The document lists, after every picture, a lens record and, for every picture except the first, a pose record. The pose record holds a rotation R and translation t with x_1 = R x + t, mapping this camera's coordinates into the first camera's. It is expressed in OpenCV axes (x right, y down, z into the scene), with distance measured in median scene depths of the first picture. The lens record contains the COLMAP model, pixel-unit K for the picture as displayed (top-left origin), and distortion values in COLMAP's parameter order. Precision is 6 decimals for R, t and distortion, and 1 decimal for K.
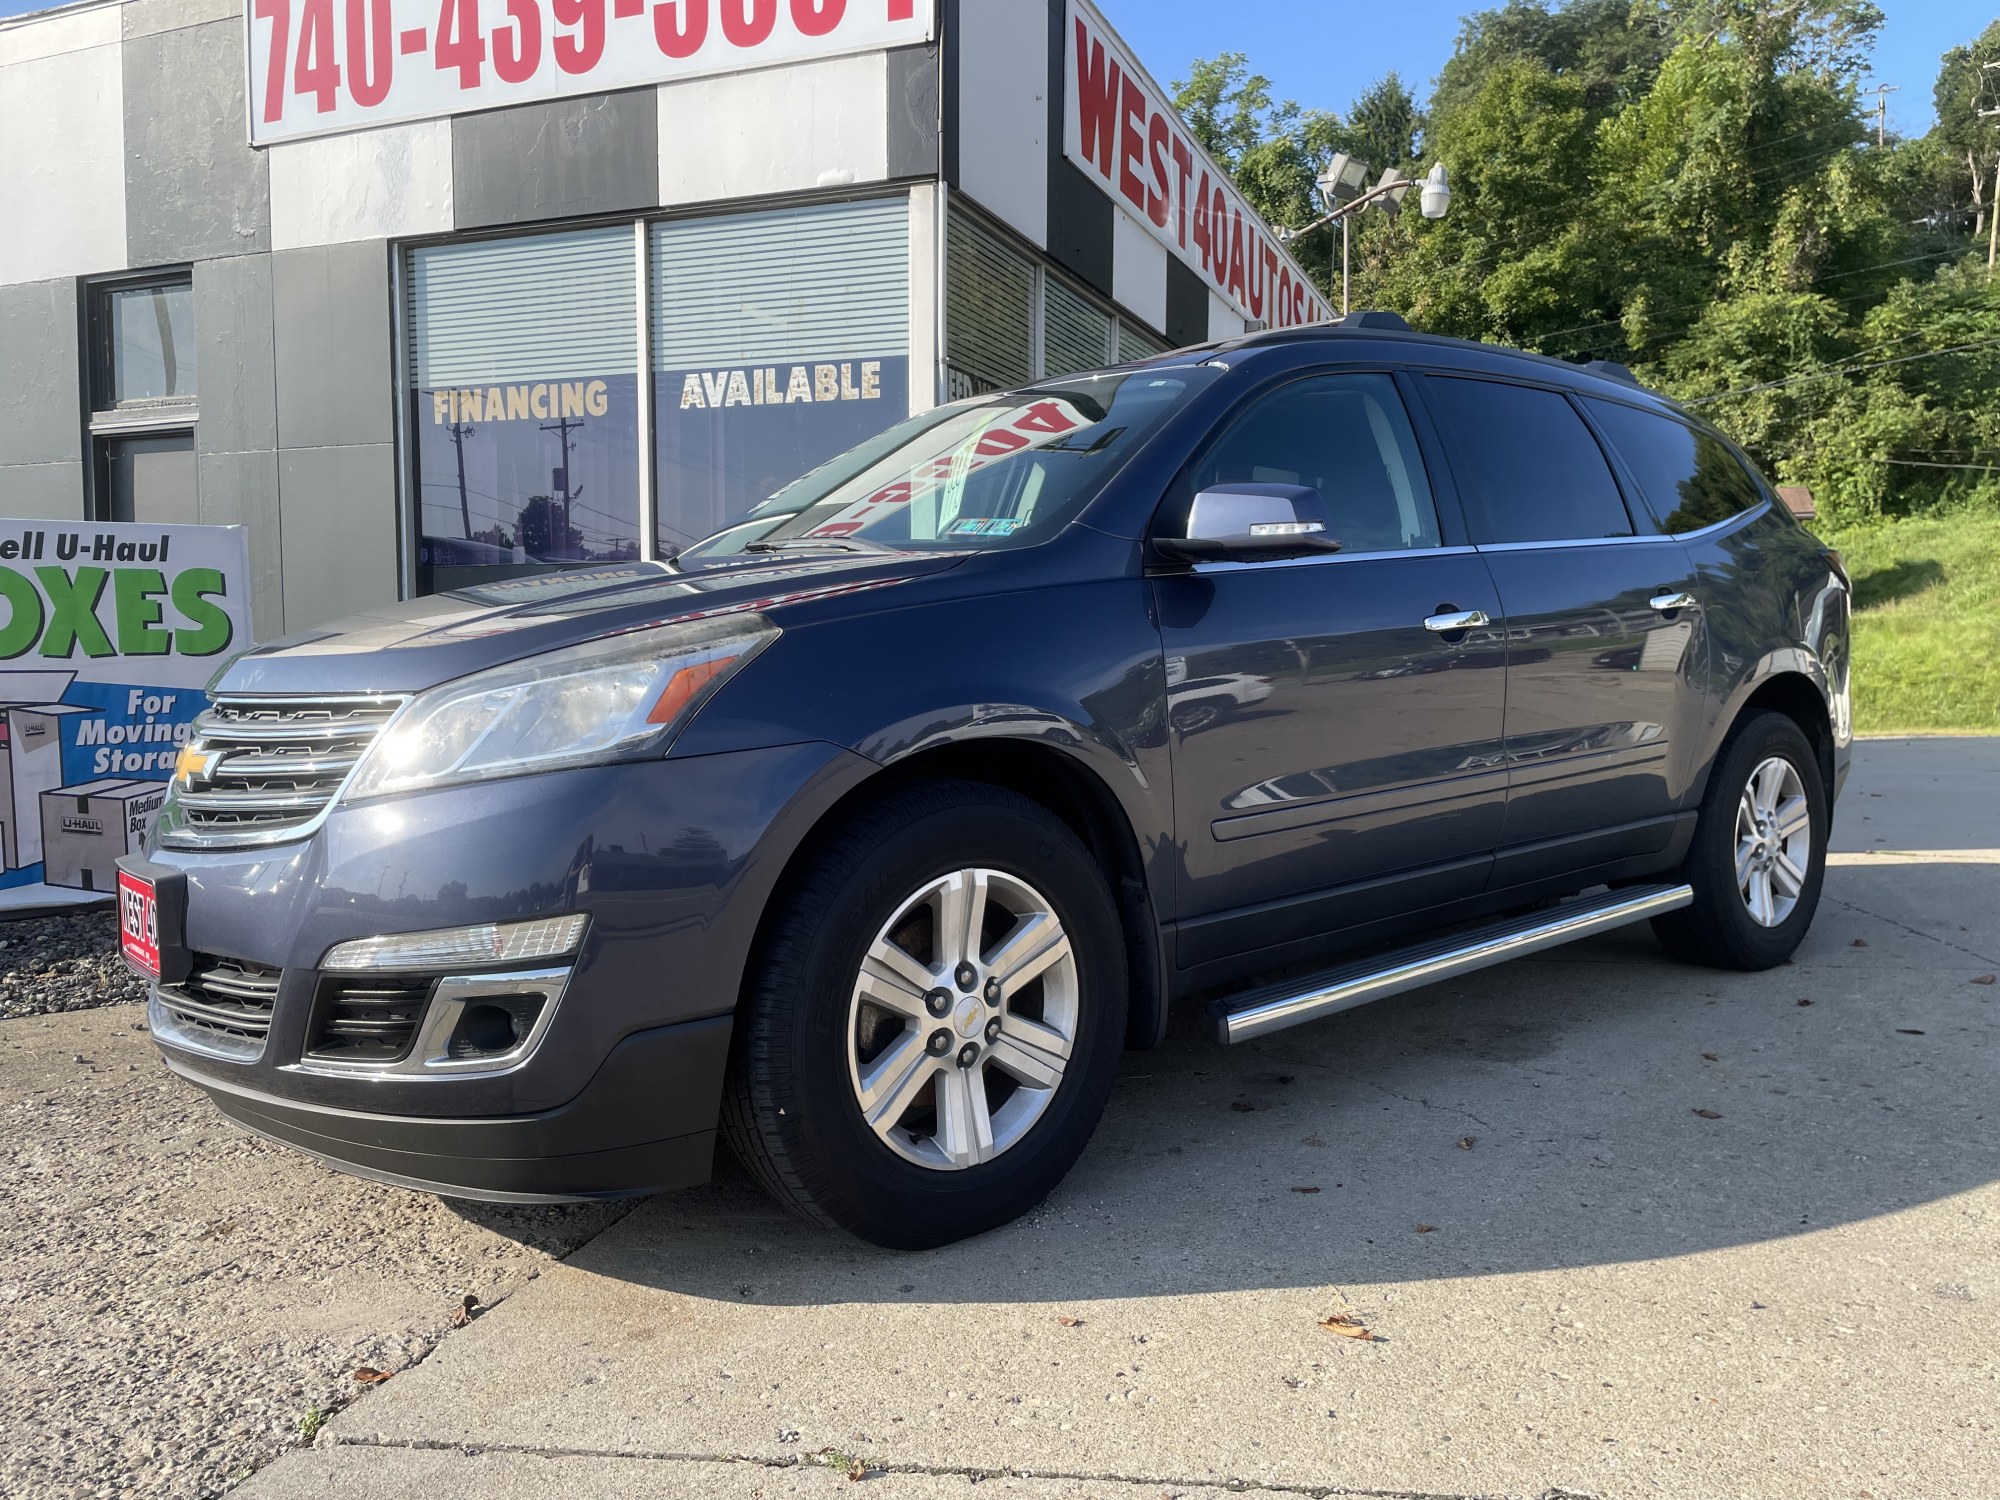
lens RADIAL K [[1516.8, 0, 1007.5], [0, 1516.8, 737.2], [0, 0, 1]] dist [0.086695, -0.112248]
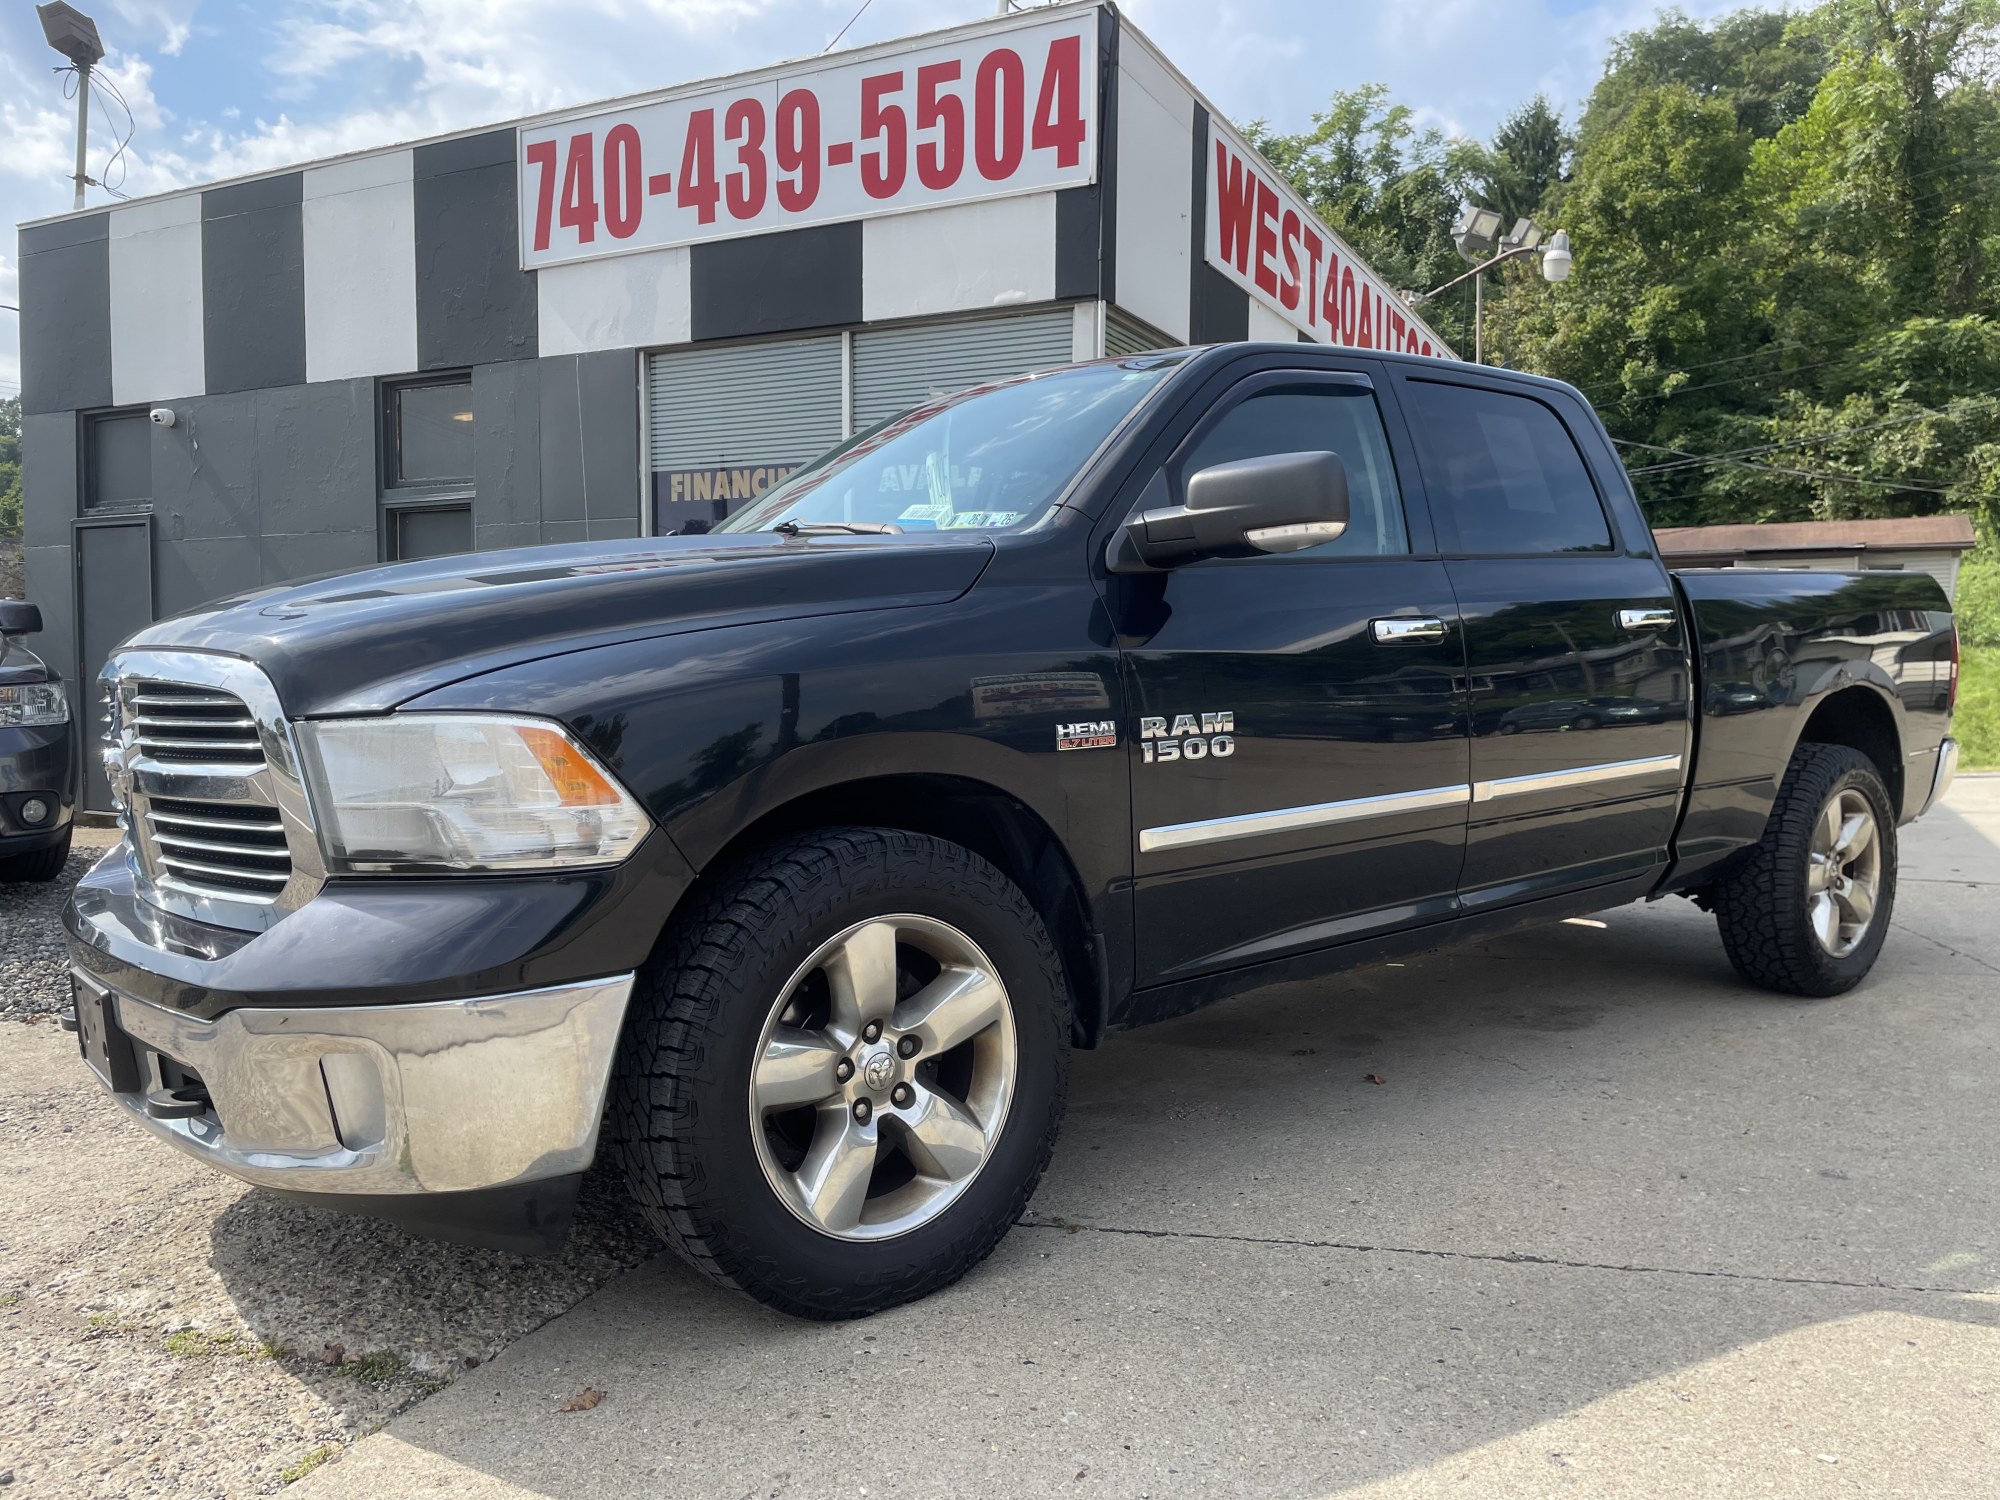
lens RADIAL K [[1516.8, 0, 1000.4], [0, 1516.8, 741.6], [0, 0, 1]] dist [0.086695, -0.112248]
pose [[0.995718, 0.007131, -0.092170, -0.008345], [-0.008355, 0.999882, -0.012898, -0.004625], [0.092068, 0.013613, 0.995660, -0.162338]]
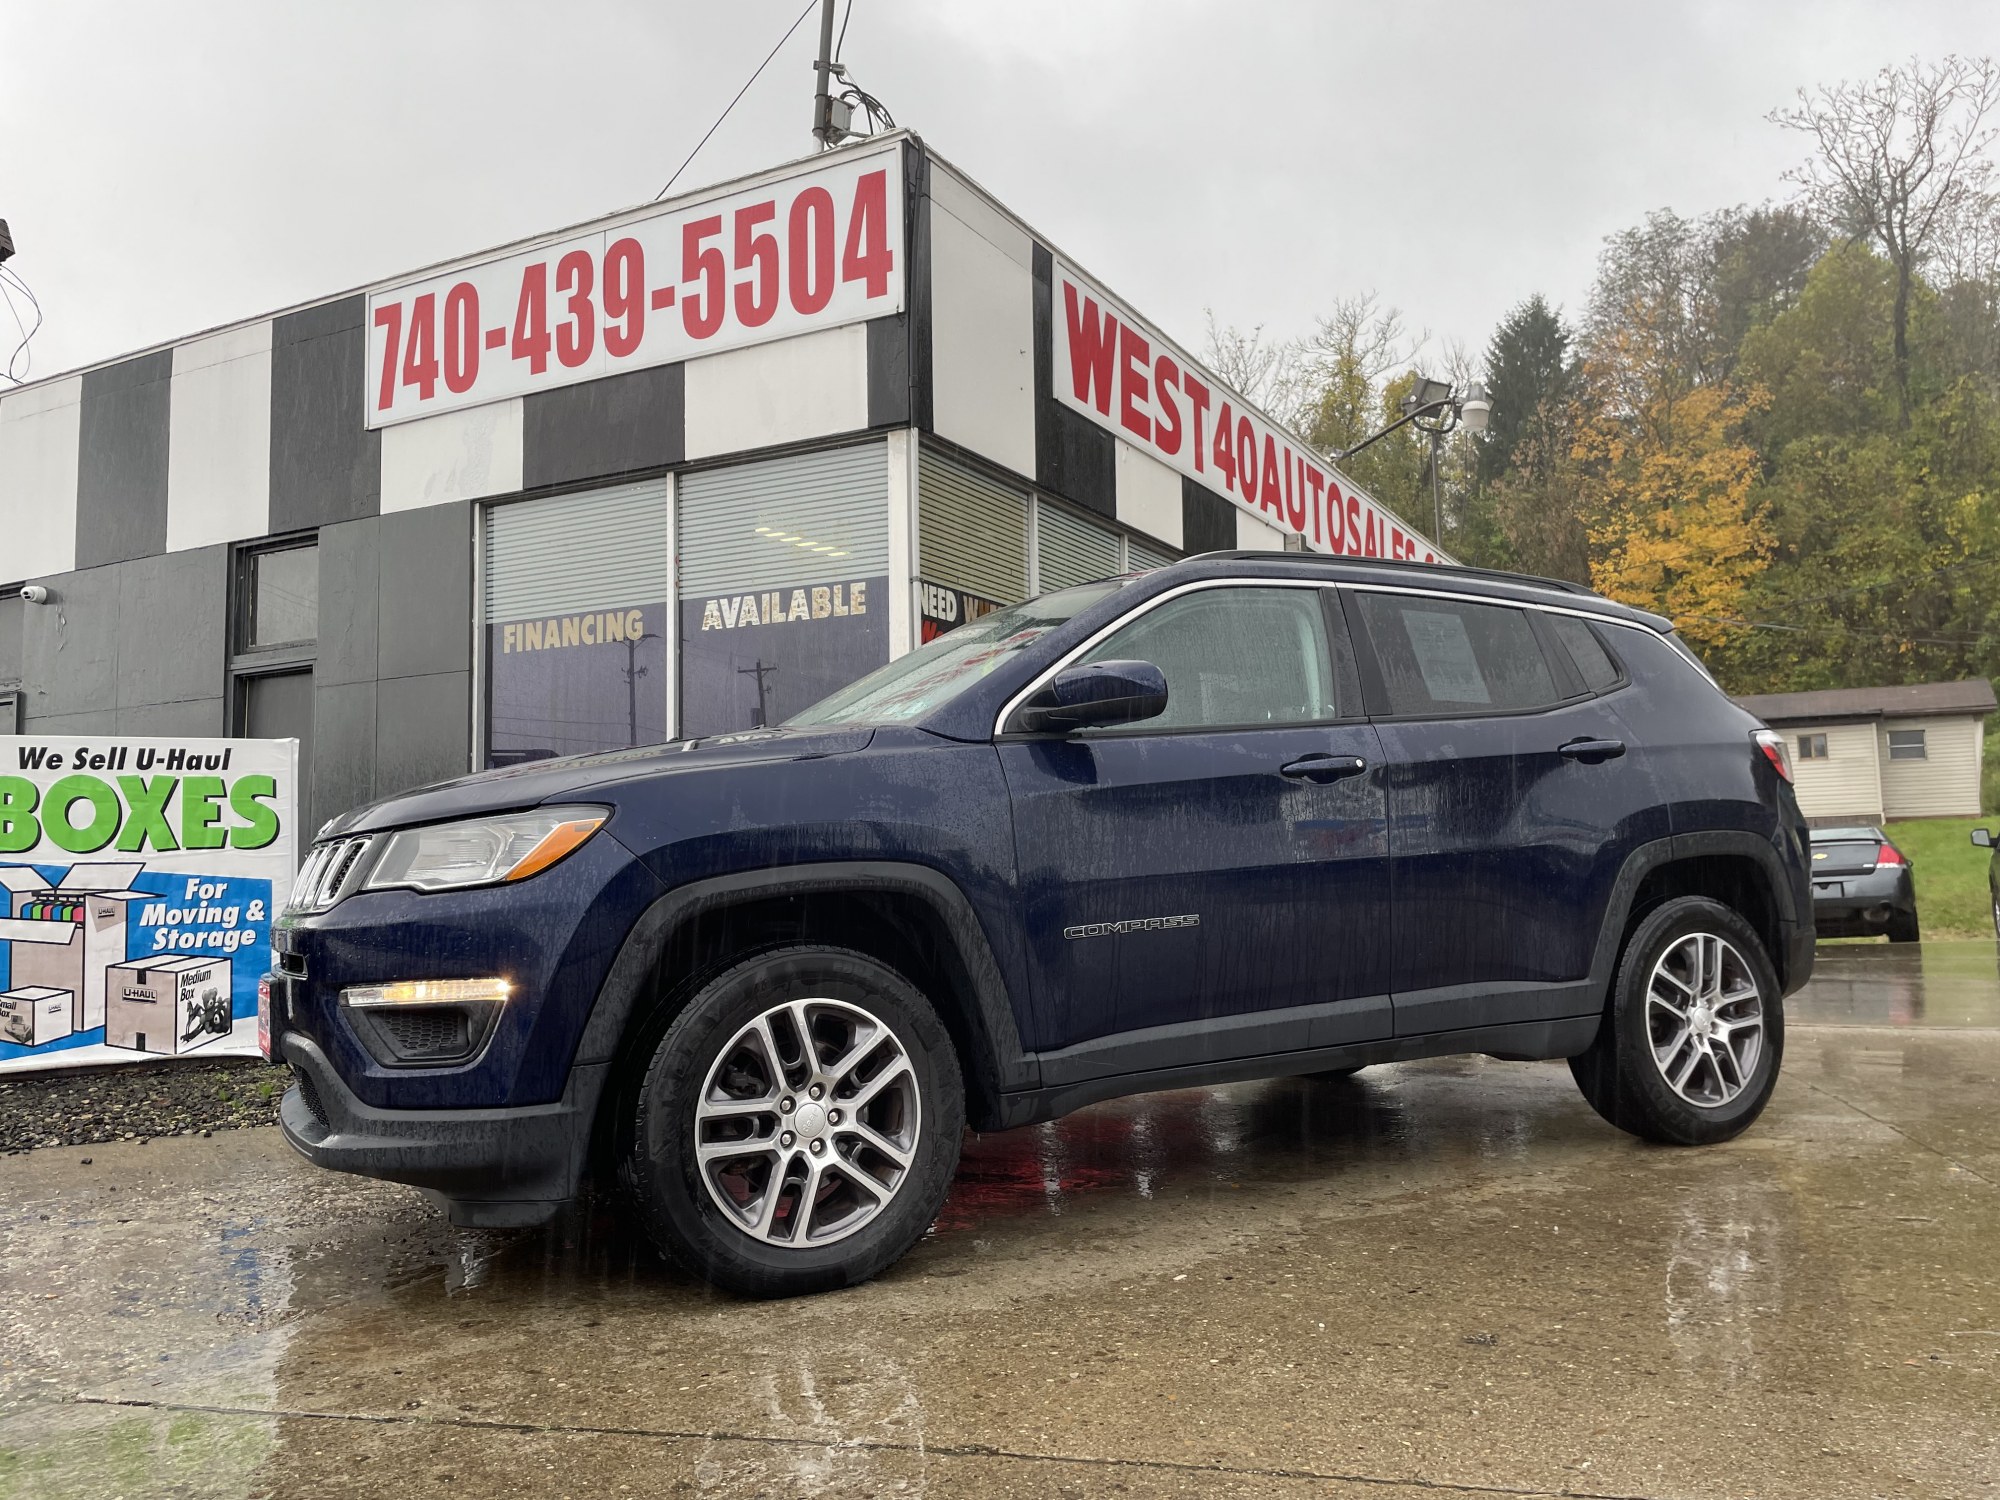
lens RADIAL K [[1516.8, 0, 994.8], [0, 1516.8, 731.8], [0, 0, 1]] dist [0.086695, -0.112248]
pose [[0.991937, -0.029593, -0.123232, 0.135387], [0.011095, 0.988900, -0.148170, 0.028183], [0.126249, 0.145608, 0.981254, -0.067685]]
